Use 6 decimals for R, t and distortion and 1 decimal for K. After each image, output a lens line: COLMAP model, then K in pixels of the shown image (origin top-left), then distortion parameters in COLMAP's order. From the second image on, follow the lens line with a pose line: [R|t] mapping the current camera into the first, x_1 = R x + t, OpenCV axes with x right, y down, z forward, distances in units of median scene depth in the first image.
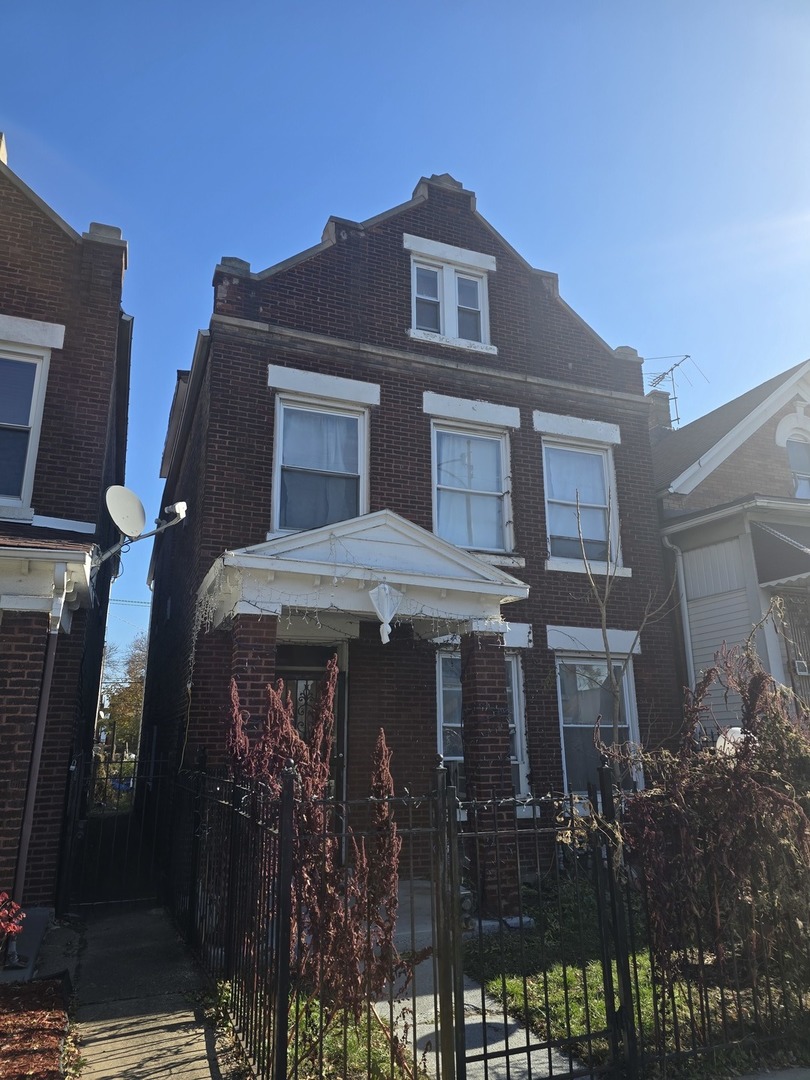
lens RADIAL K [[730.0, 0, 401.6], [0, 730.0, 533.7], [0, 0, 1]] dist [0.010338, -0.014903]
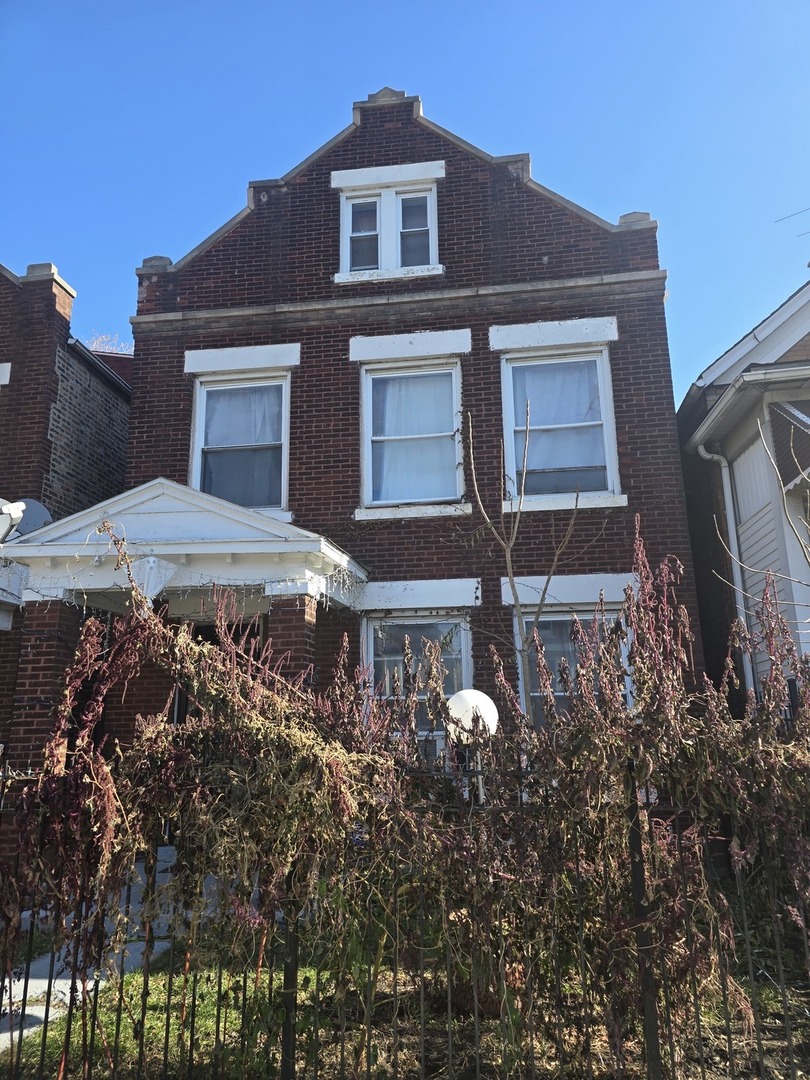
lens RADIAL K [[730.0, 0, 408.7], [0, 730.0, 544.3], [0, 0, 1]] dist [0.010338, -0.014903]
pose [[0.883809, -0.123287, -0.451311, 0.478669], [0.143831, 0.989537, 0.011349, 0.060919], [0.445189, -0.074943, 0.892295, 0.198903]]
